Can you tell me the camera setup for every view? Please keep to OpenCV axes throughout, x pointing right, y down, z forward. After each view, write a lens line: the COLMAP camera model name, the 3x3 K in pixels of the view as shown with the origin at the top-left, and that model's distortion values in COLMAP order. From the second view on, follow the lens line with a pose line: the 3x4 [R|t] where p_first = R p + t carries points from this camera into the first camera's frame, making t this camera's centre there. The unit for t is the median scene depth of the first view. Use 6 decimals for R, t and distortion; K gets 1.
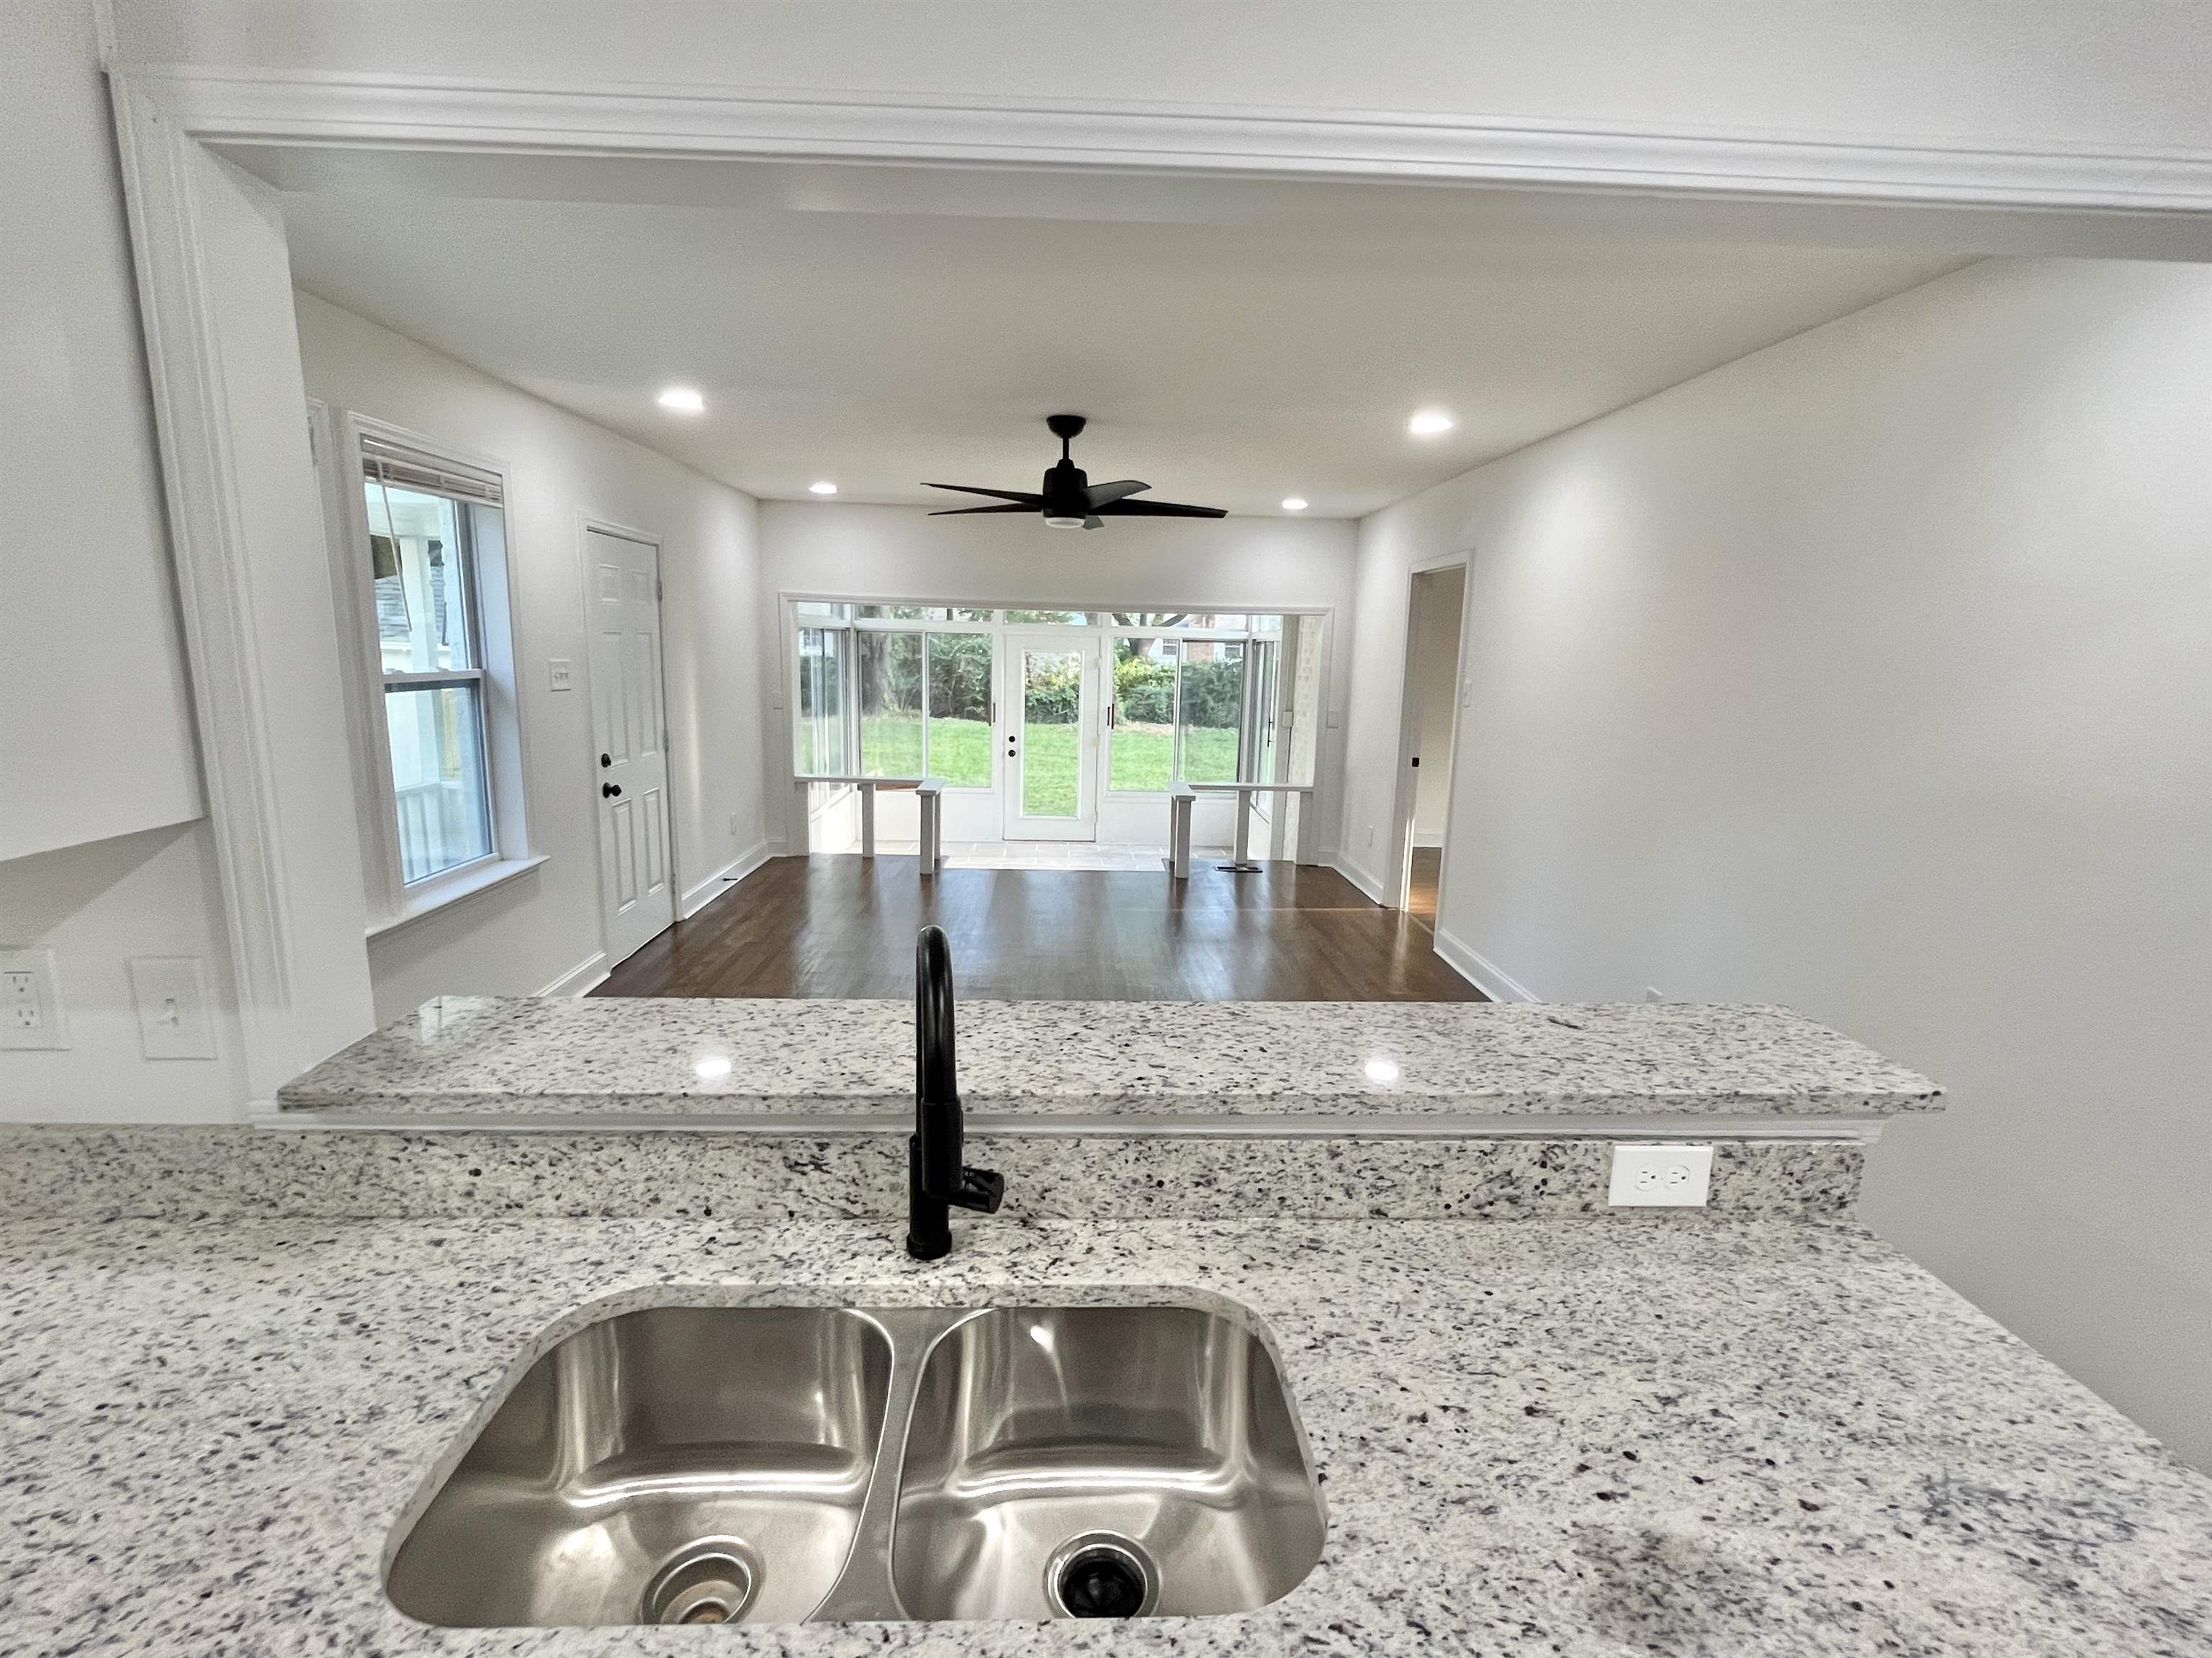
lens RADIAL K [[978.1, 0, 1142.8], [0, 978.1, 818.6], [0, 0, 1]] dist [-0.002454, -0.000073]
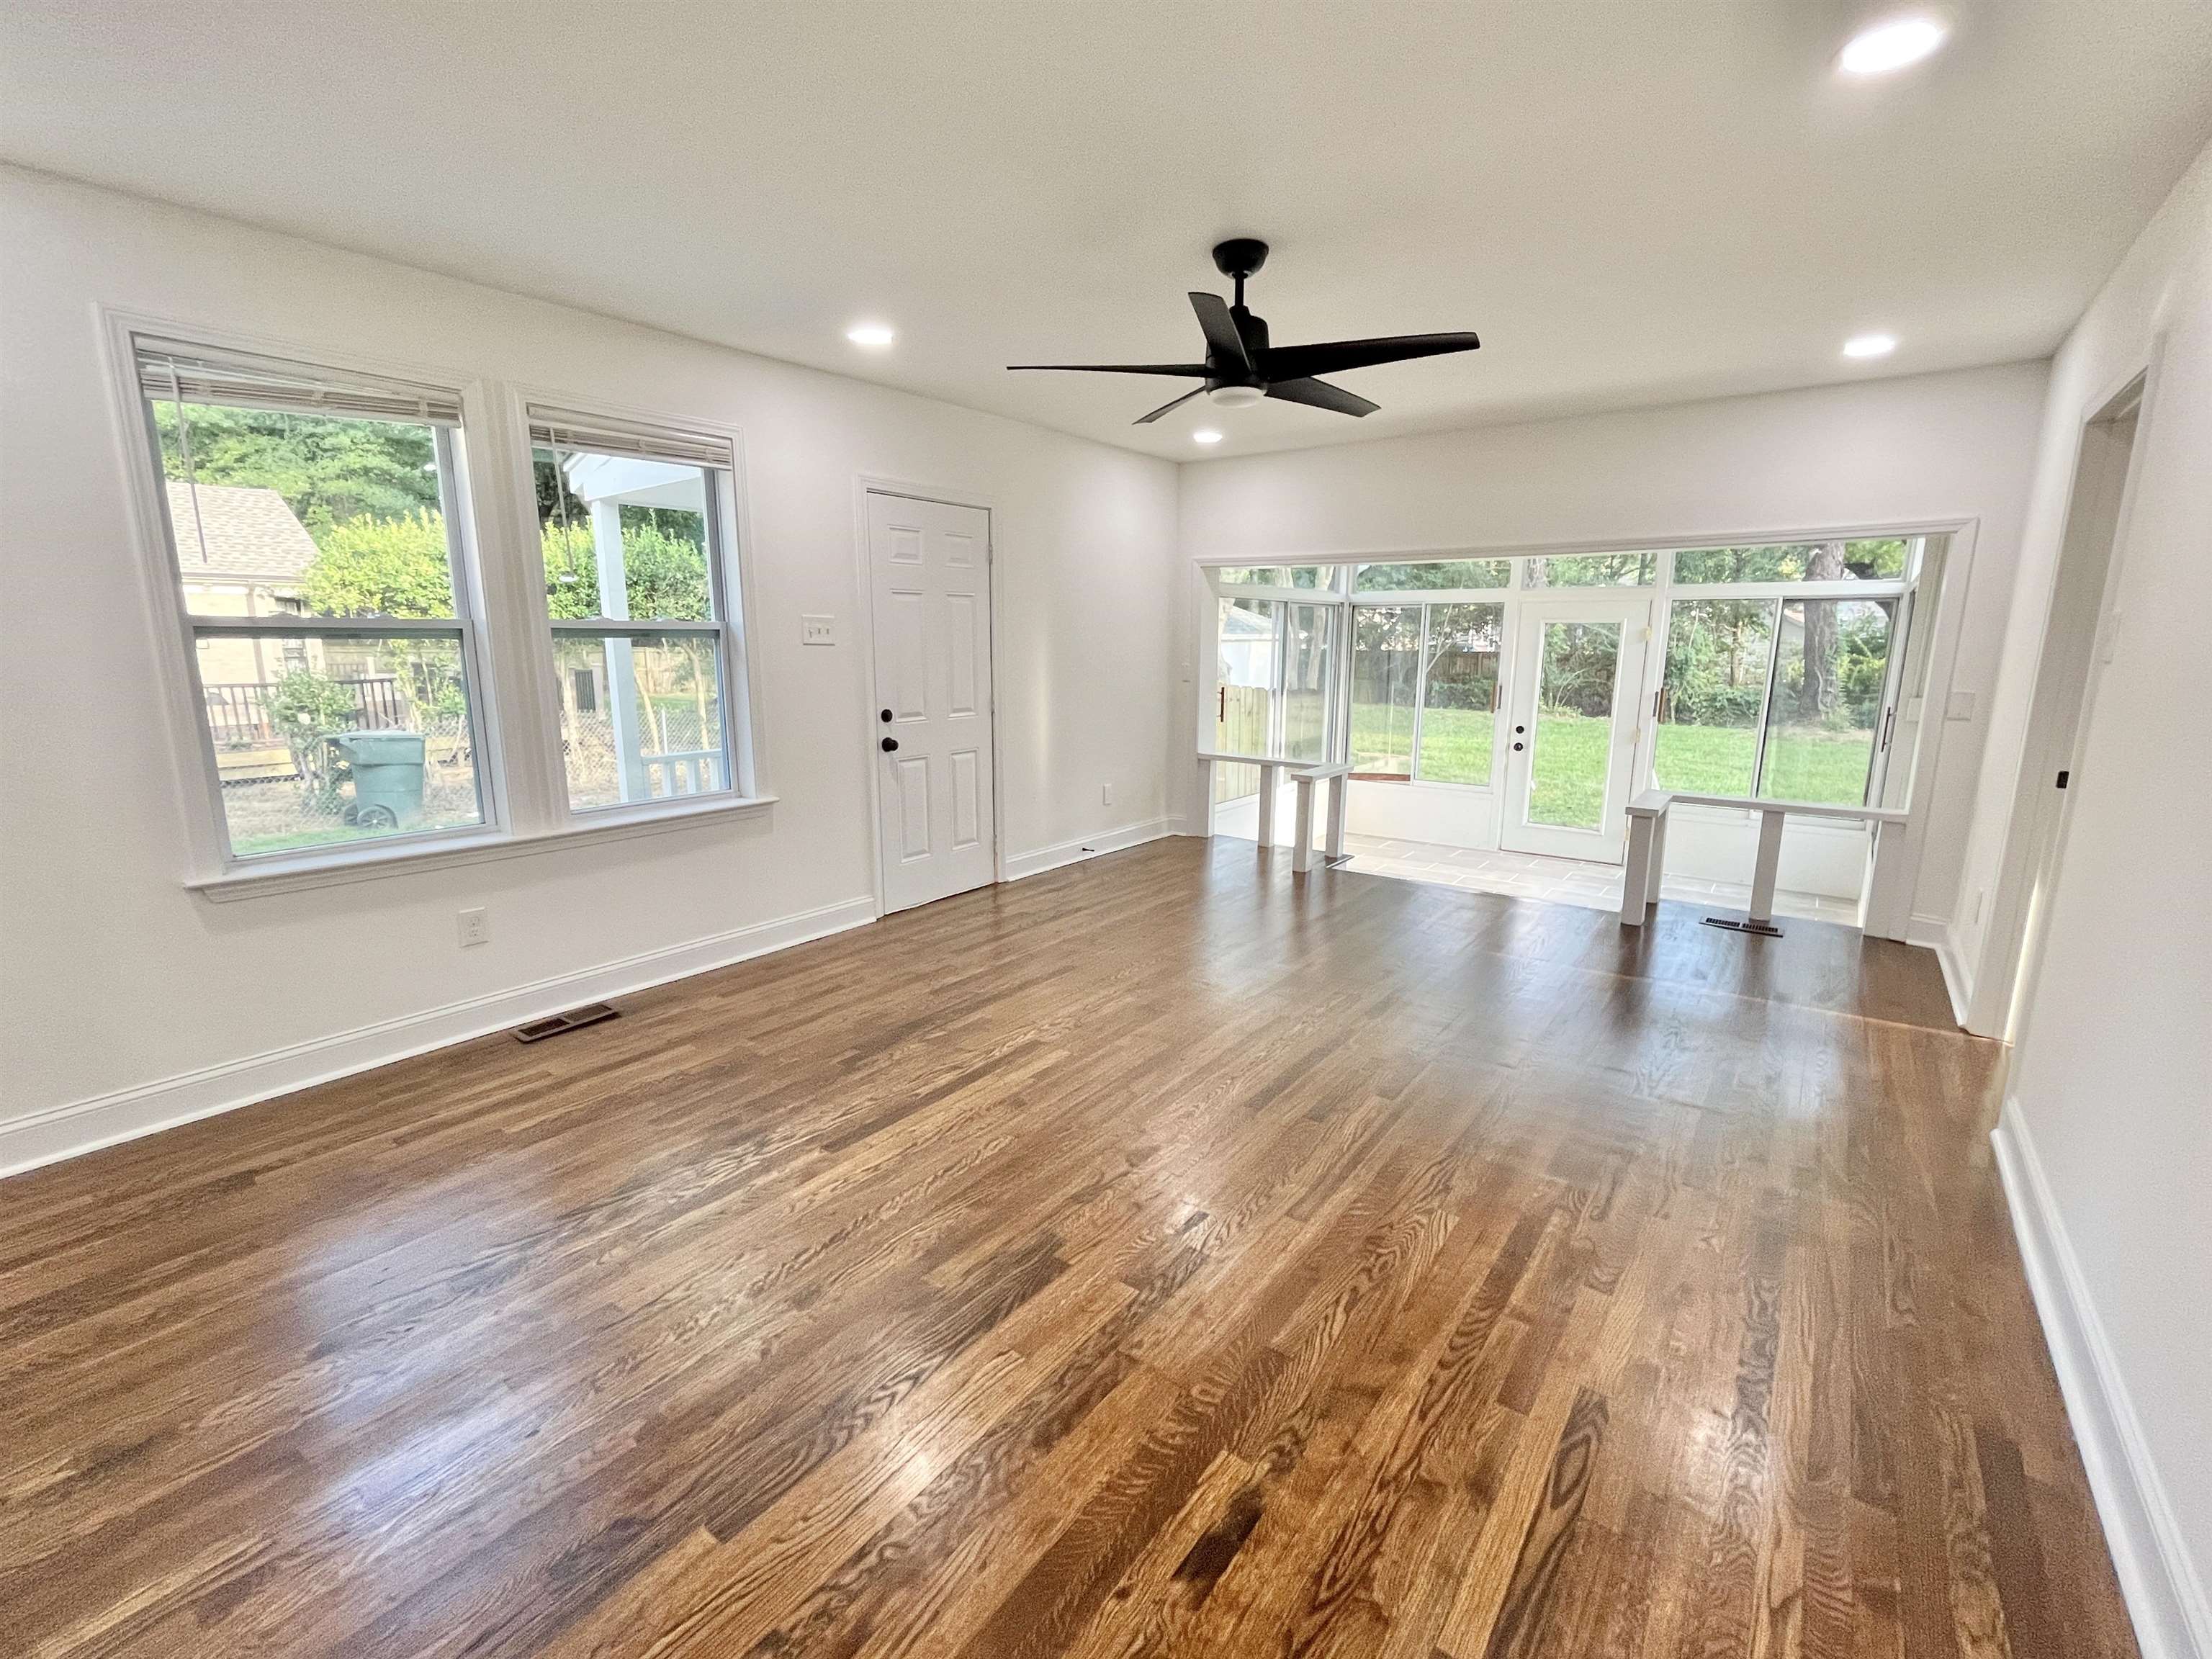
lens RADIAL K [[978.2, 0, 1123.3], [0, 978.2, 832.9], [0, 0, 1]] dist [-0.002454, -0.000073]
pose [[0.767265, 0.102686, -0.633056, 1.151653], [-0.093077, 0.994477, 0.048502, -0.035042], [0.634540, 0.021709, 0.772585, 1.314995]]
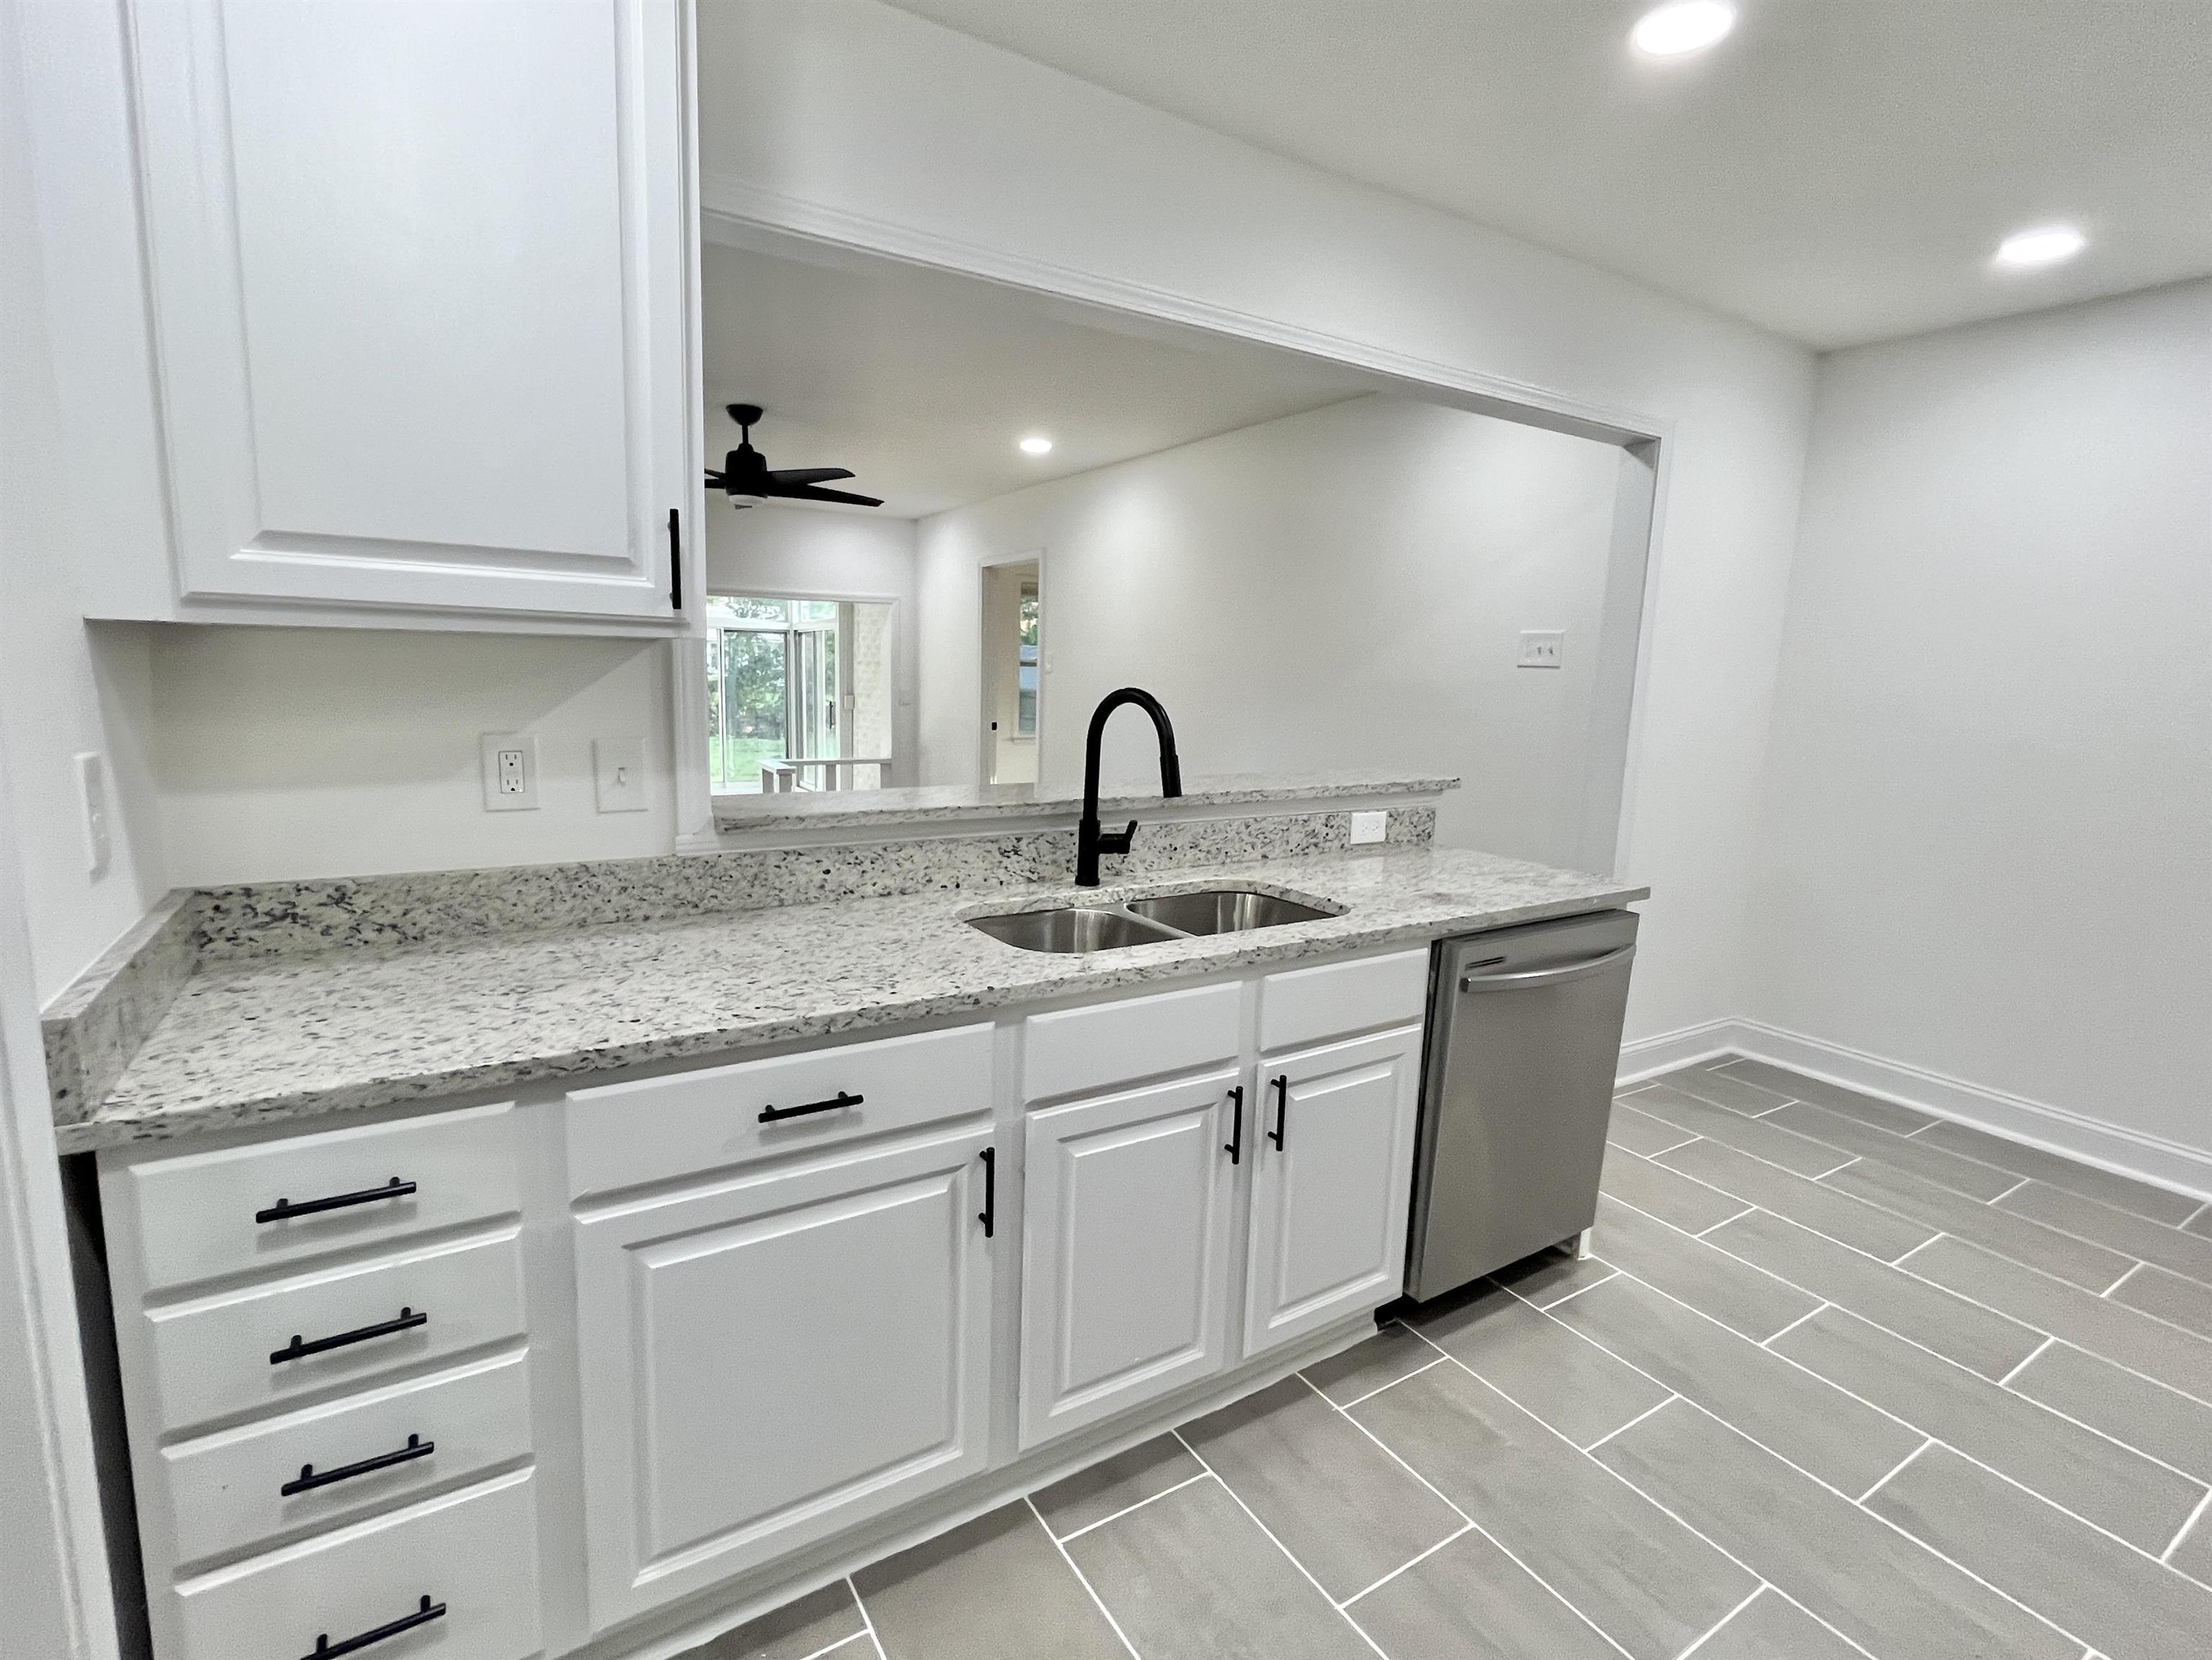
lens RADIAL K [[991.0, 0, 1107.3], [0, 991.0, 821.7], [0, 0, 1]] dist [-0.004779, -0.000130]
pose [[0.870062, -0.079387, 0.486508, -1.006605], [0.084608, 0.996351, 0.011270, 0.285871], [-0.485627, 0.031357, 0.873604, -0.594096]]
